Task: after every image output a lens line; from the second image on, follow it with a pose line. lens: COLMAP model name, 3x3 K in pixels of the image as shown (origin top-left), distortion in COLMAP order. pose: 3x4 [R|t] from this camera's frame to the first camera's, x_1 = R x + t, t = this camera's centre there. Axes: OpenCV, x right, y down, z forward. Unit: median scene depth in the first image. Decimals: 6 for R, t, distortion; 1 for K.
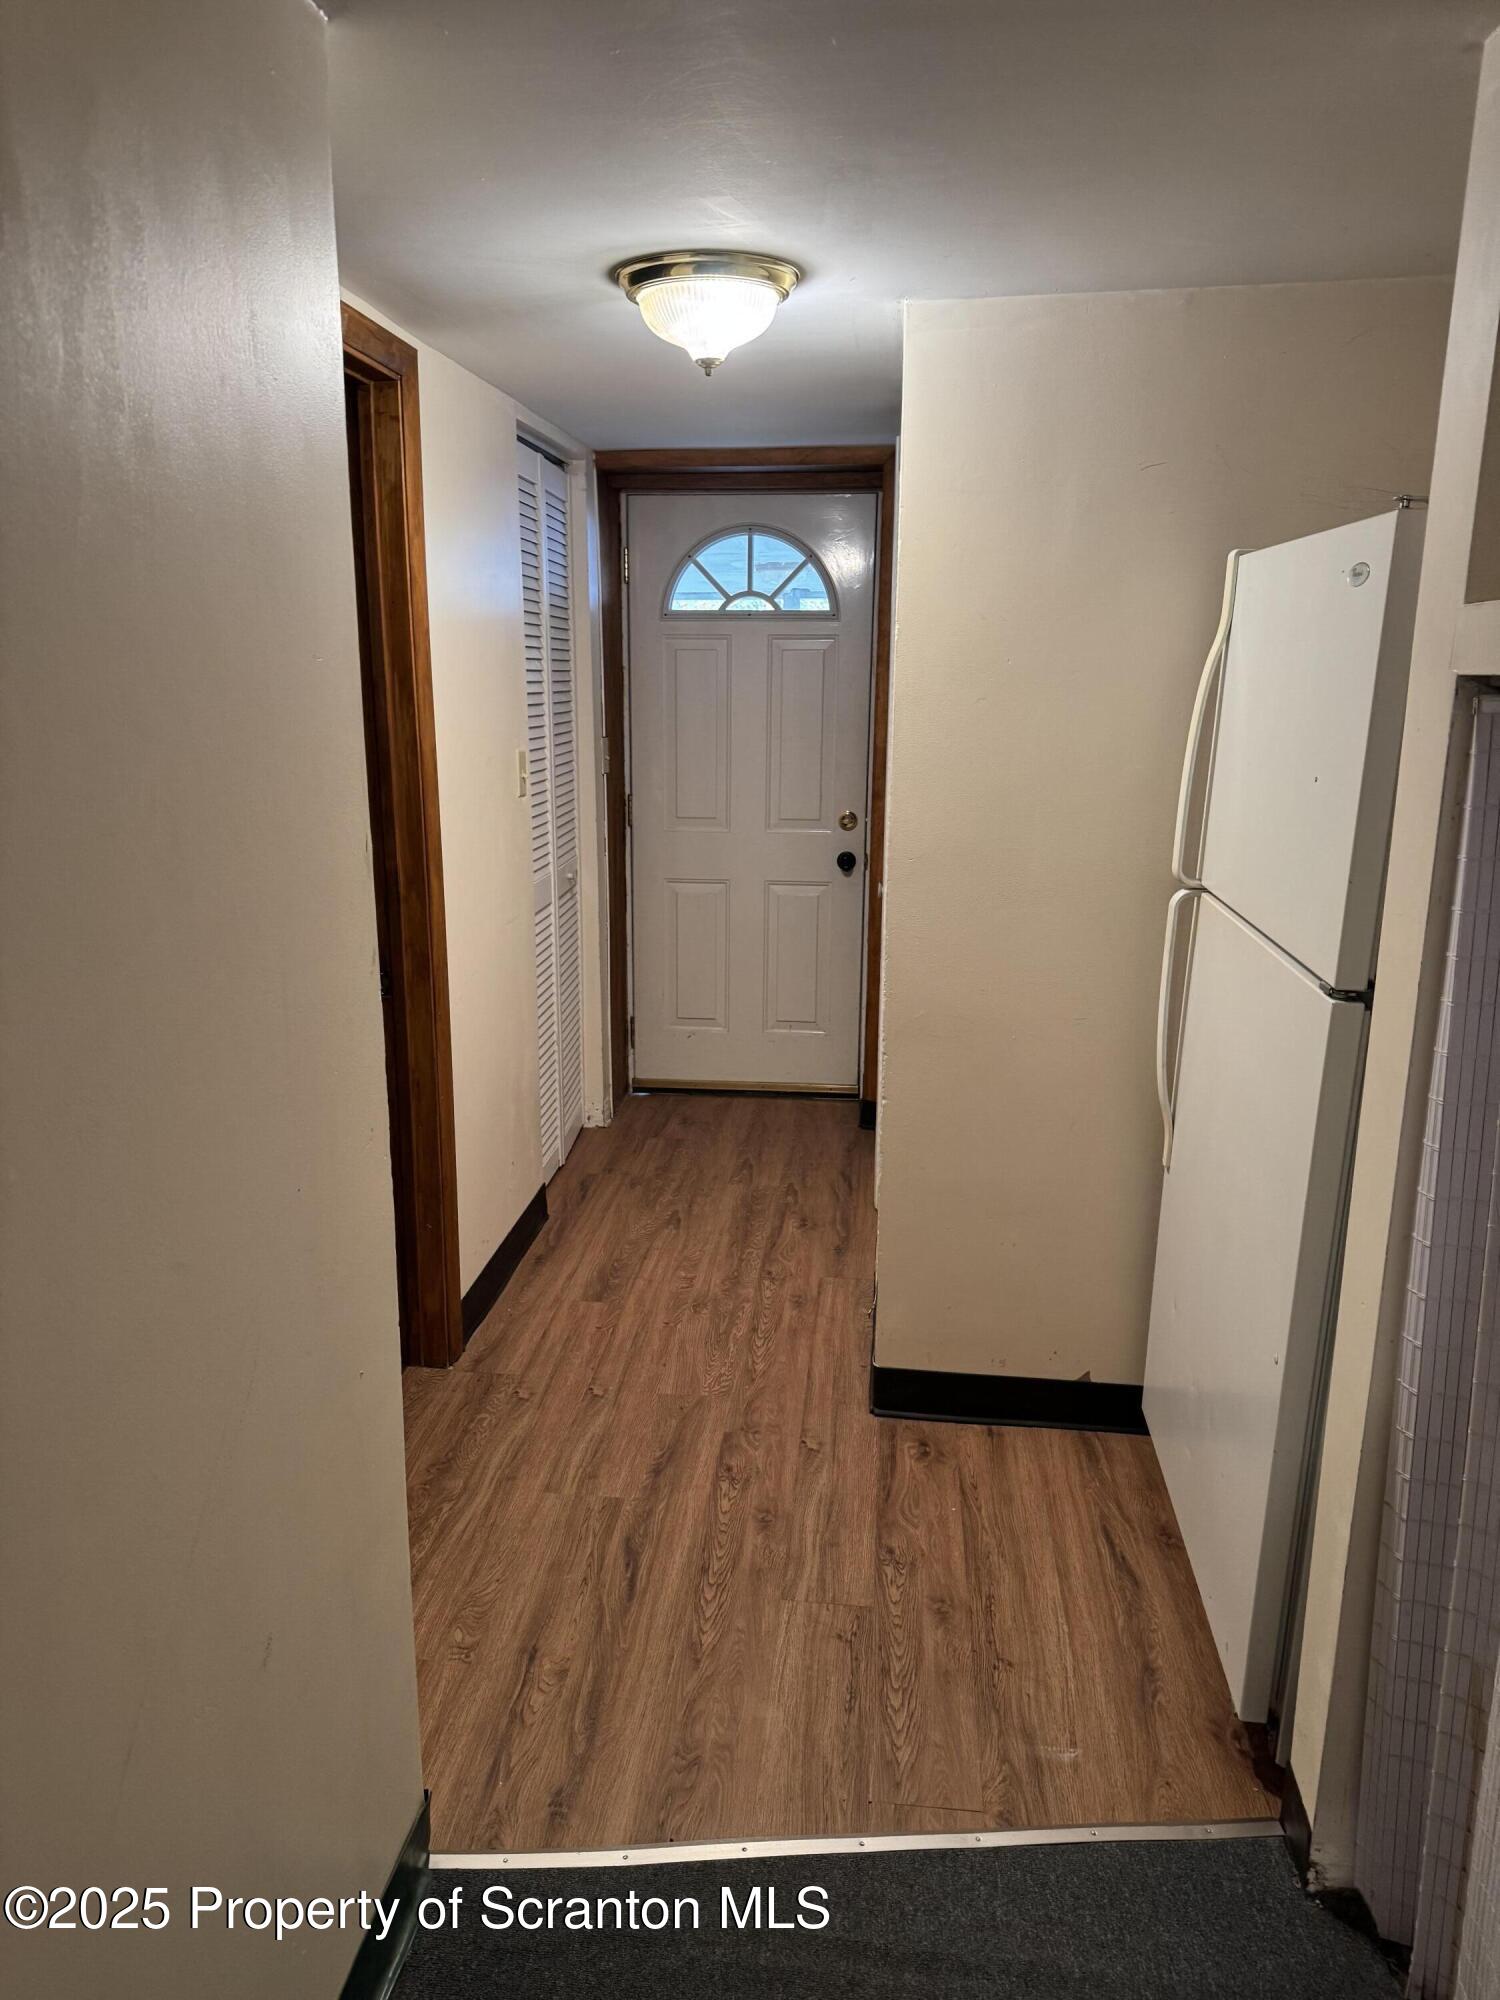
lens RADIAL K [[1399.2, 0, 750.0], [0, 1399.2, 1000.0], [0, 0, 1]] dist [0.010608, -0.001778]
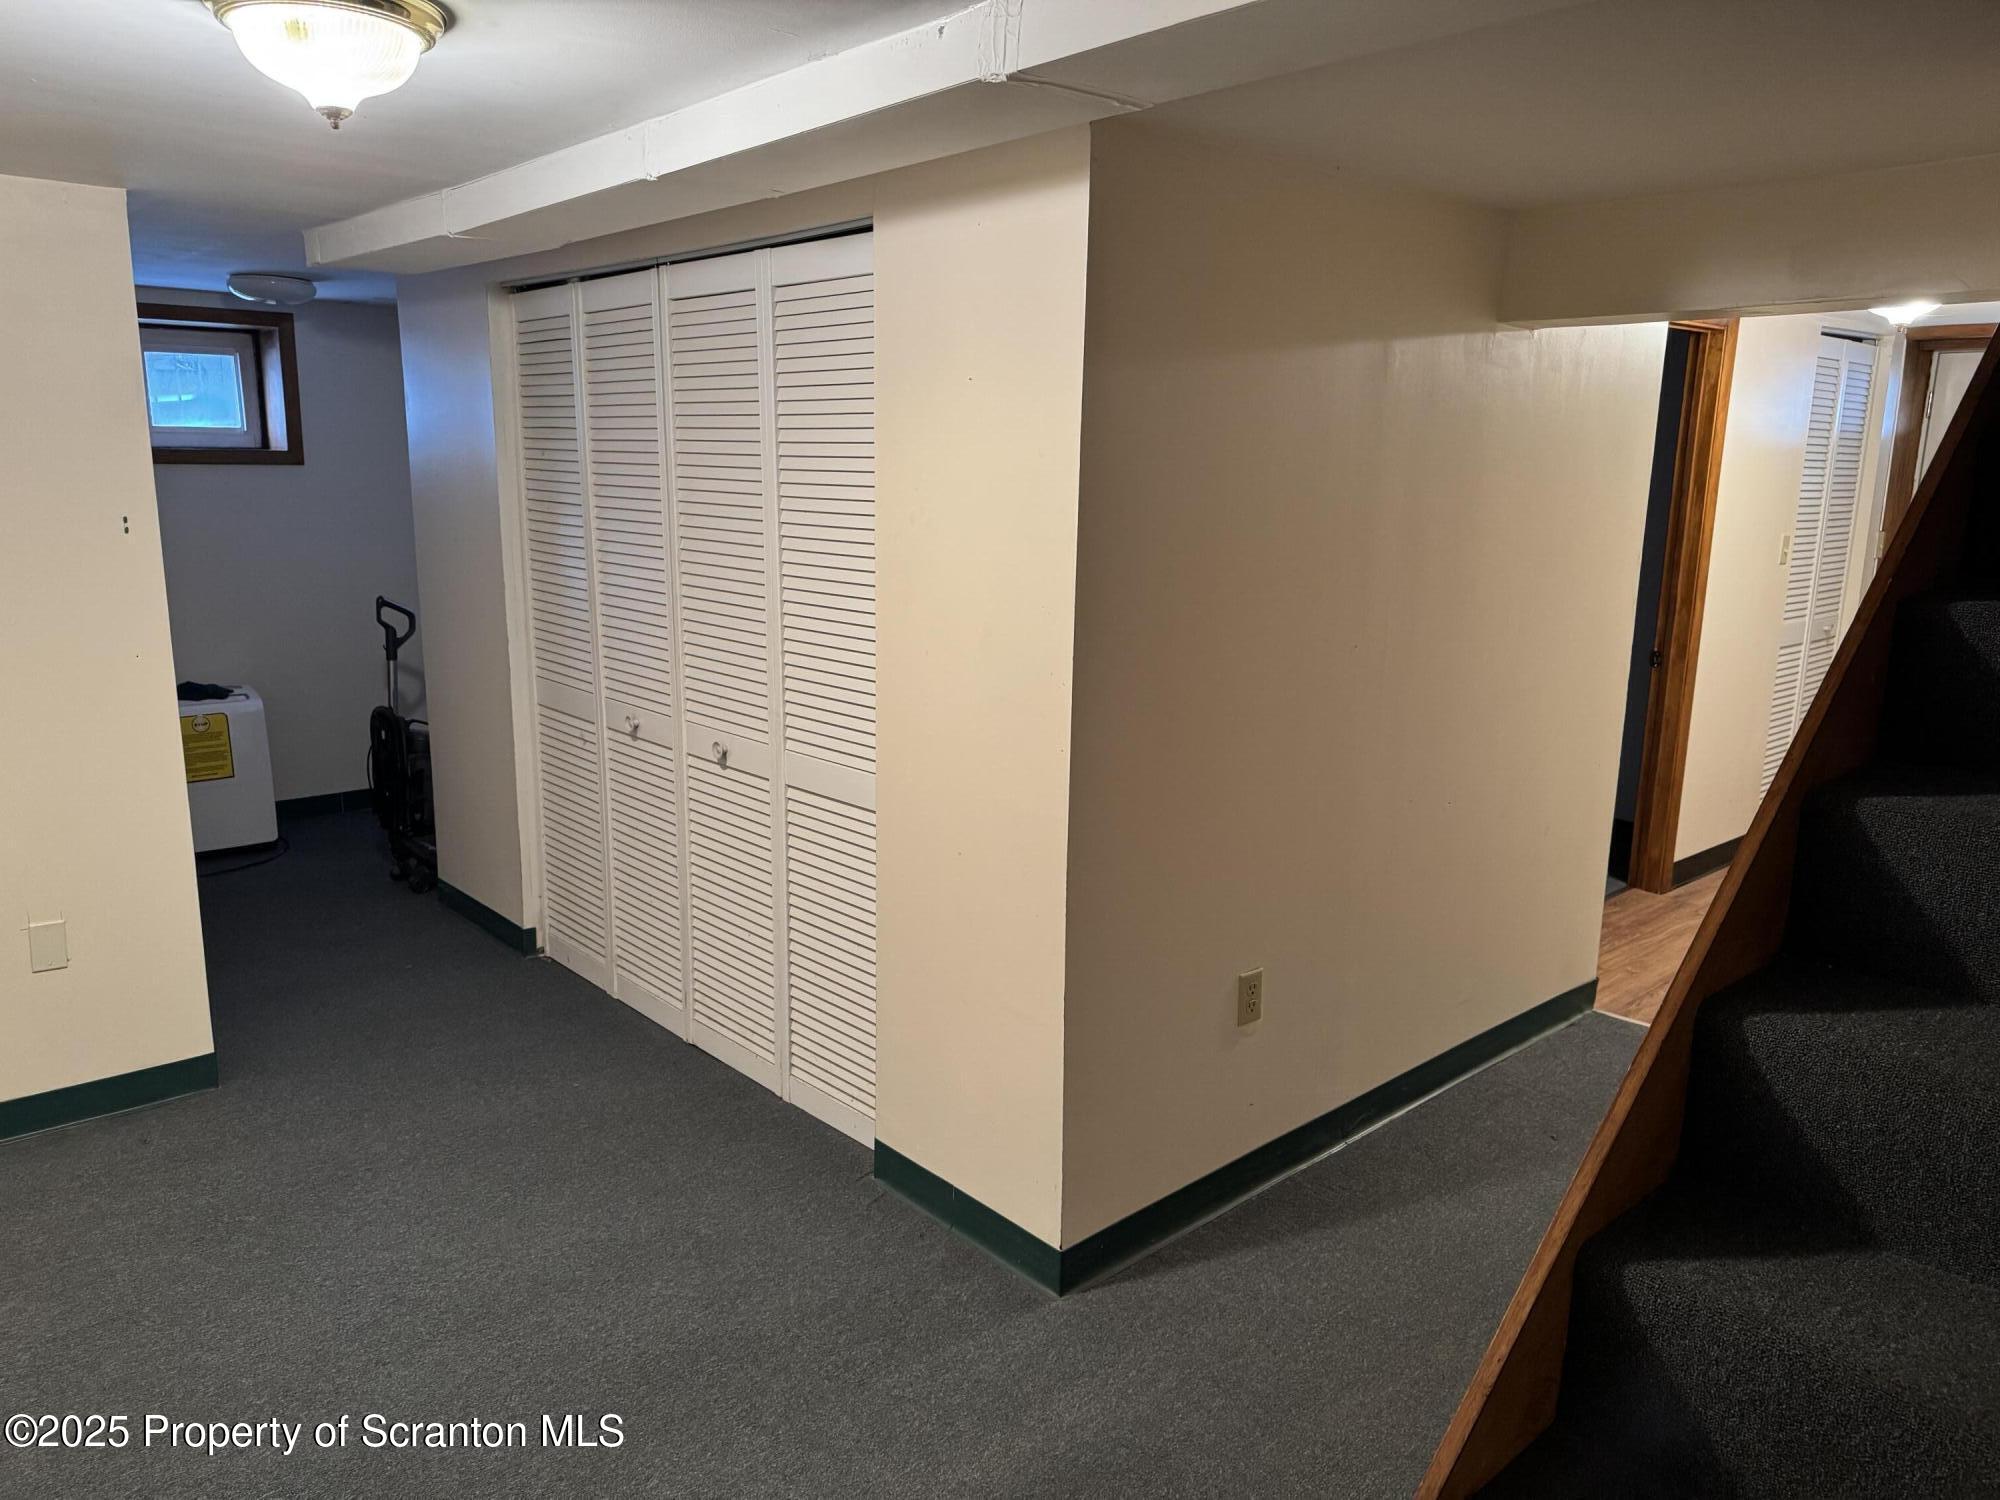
lens RADIAL K [[1399.2, 0, 1000.0], [0, 1399.2, 750.0], [0, 0, 1]] dist [0.010608, -0.001778]
pose [[0.730584, 0.151910, -0.665710, 0.270522], [-0.174562, 0.984093, 0.032989, 0.157065], [0.660132, 0.092106, 0.745481, -0.711534]]
